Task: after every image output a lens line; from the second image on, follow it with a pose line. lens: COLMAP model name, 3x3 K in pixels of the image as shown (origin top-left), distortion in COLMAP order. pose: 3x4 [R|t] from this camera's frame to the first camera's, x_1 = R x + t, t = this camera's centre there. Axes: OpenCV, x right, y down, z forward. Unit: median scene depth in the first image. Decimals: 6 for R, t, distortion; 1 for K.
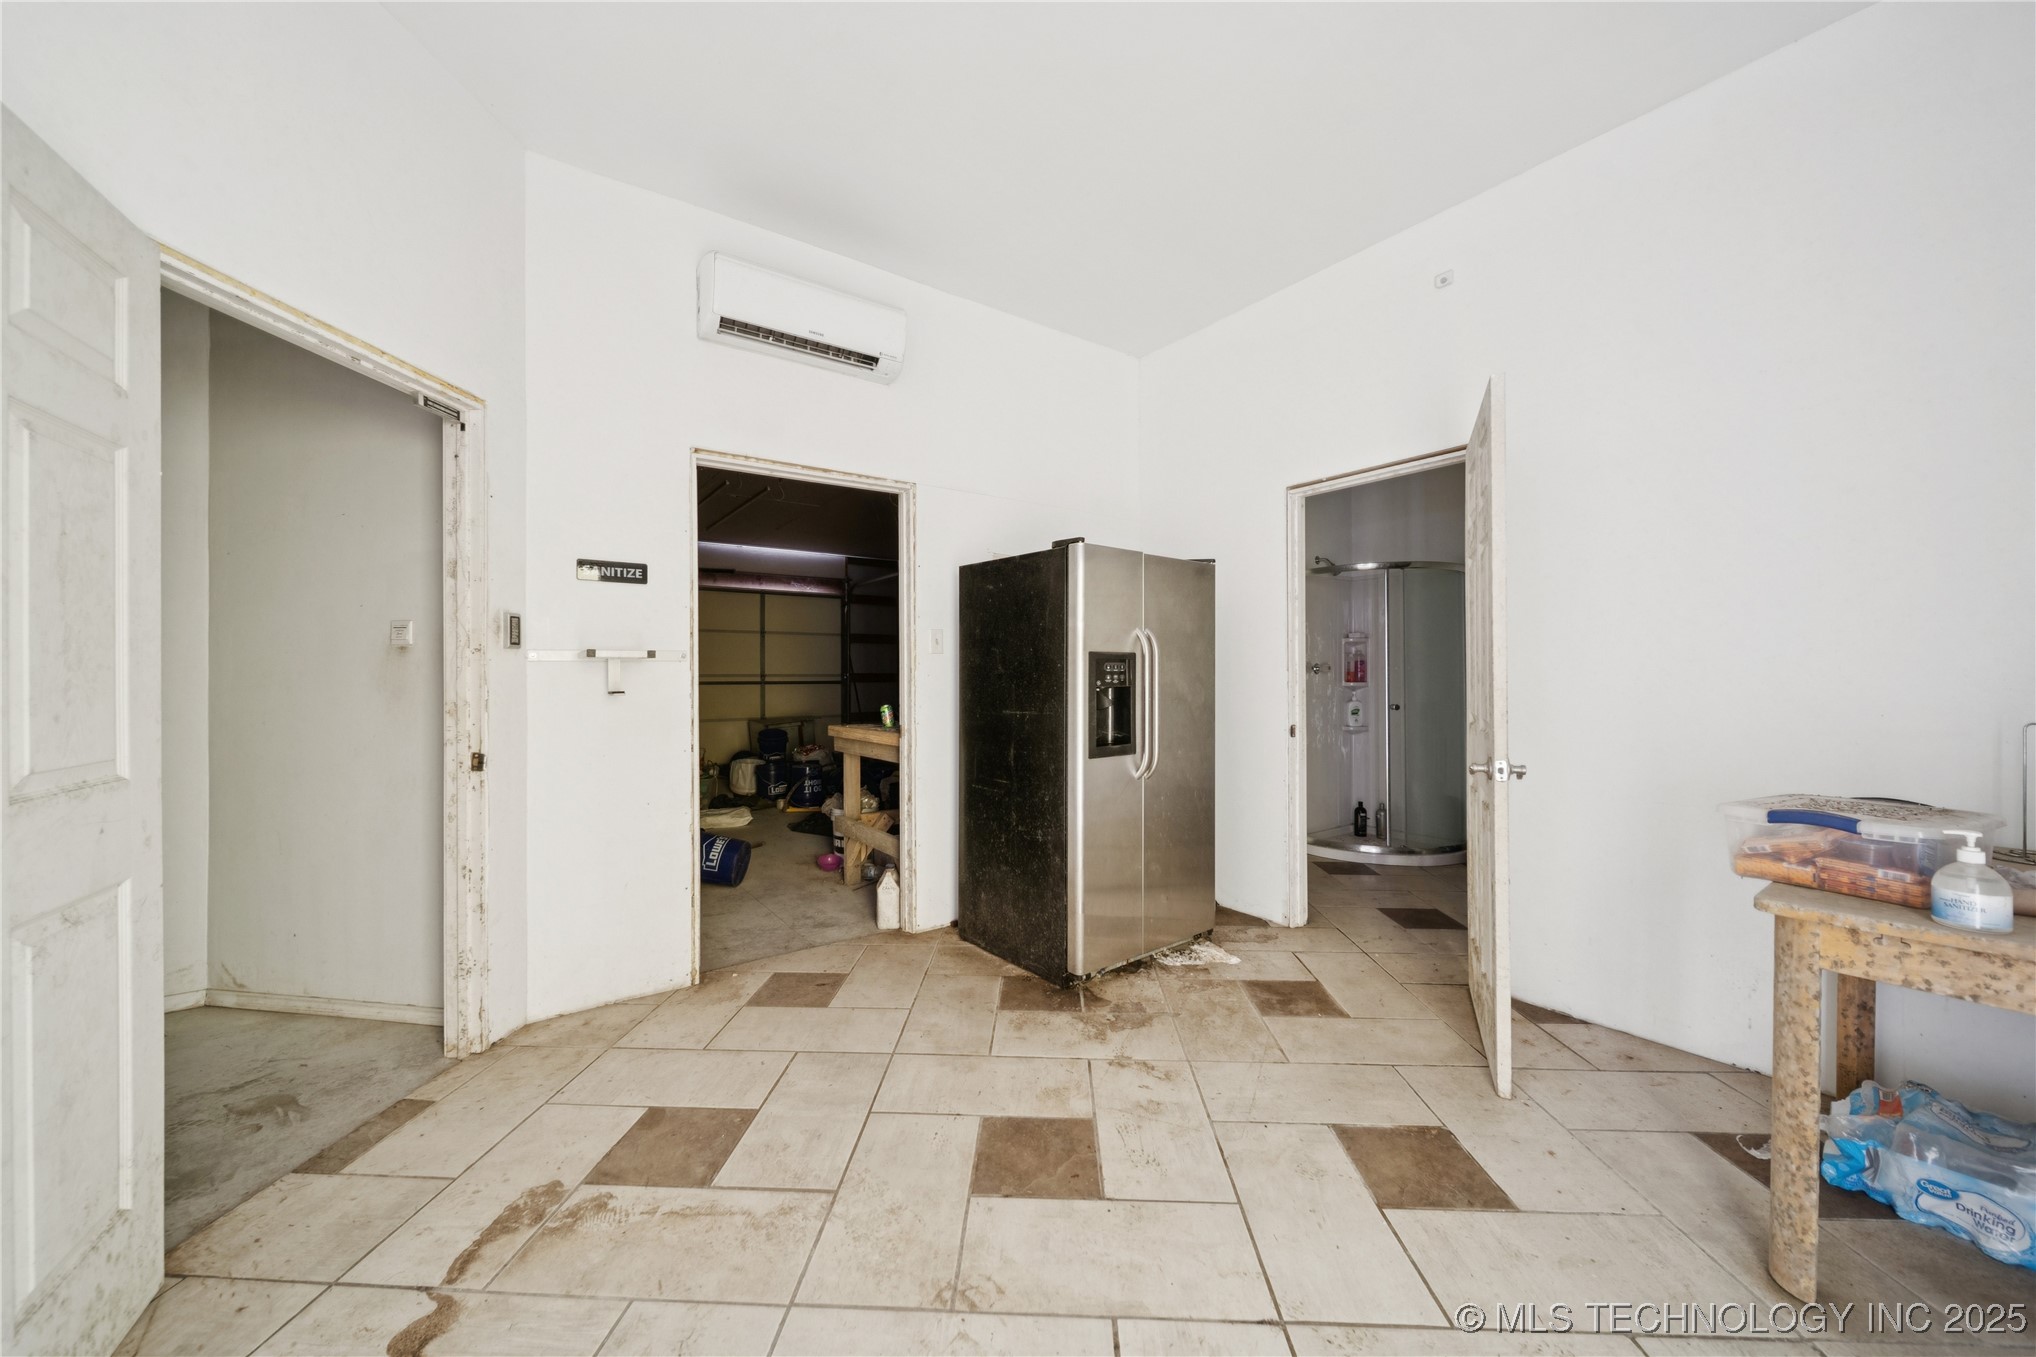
lens RADIAL K [[739.4, 0, 1011.1], [0, 739.4, 678.5], [0, 0, 1]] dist [0.000040, 0.000006]
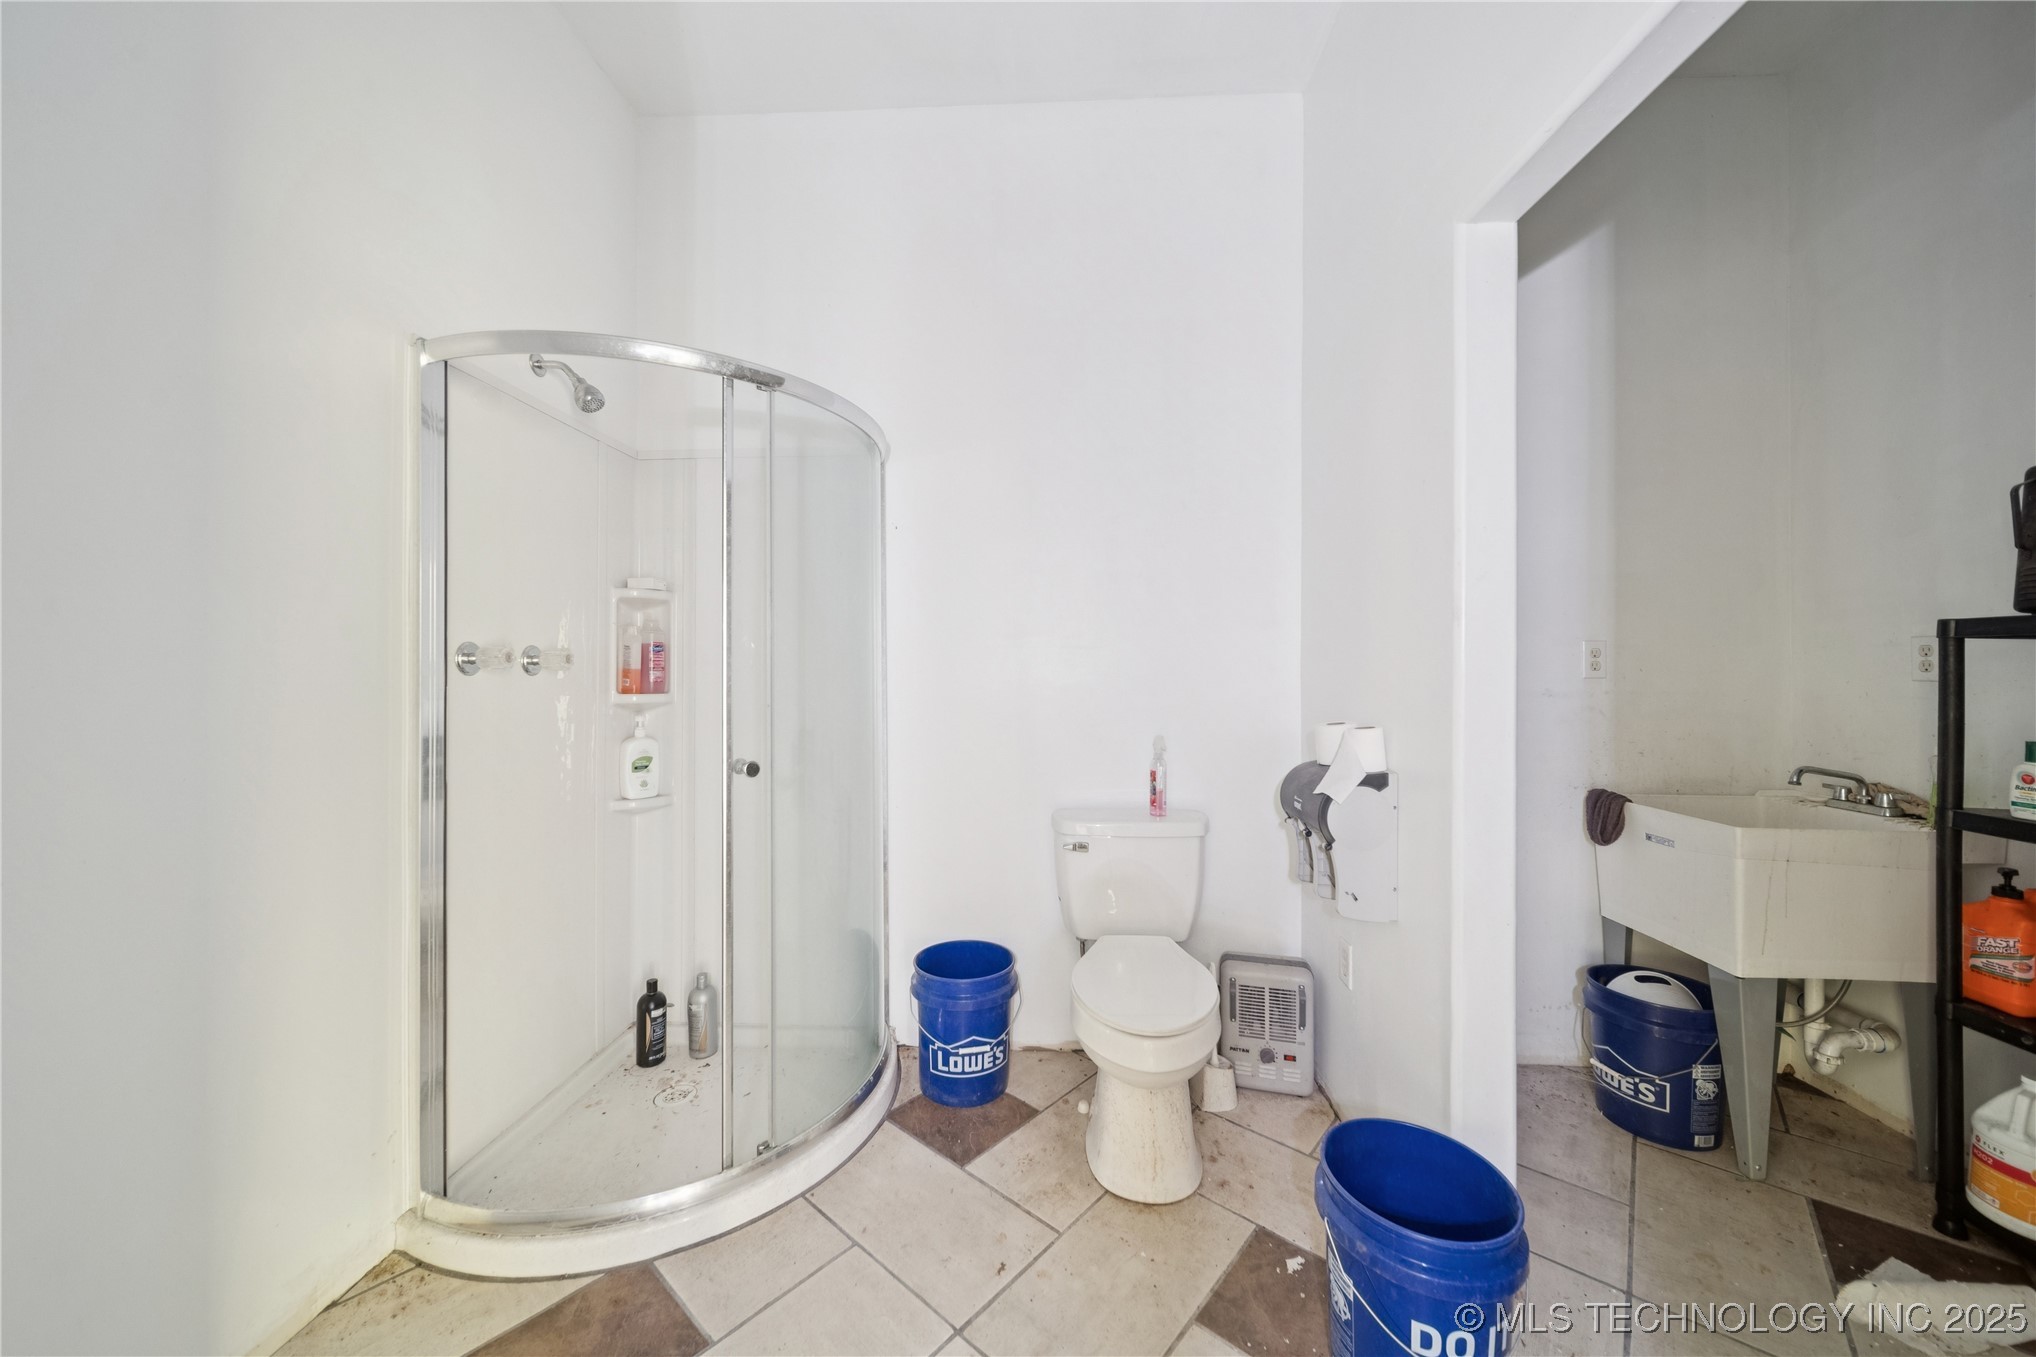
lens RADIAL K [[739.4, 0, 1015.7], [0, 739.4, 674.4], [0, 0, 1]] dist [0.000040, 0.000006]
pose [[0.627651, 0.005514, 0.778476, 0.272181], [-0.007471, 0.999972, -0.001060, -0.007895], [-0.778459, -0.005151, 0.627674, 0.572488]]
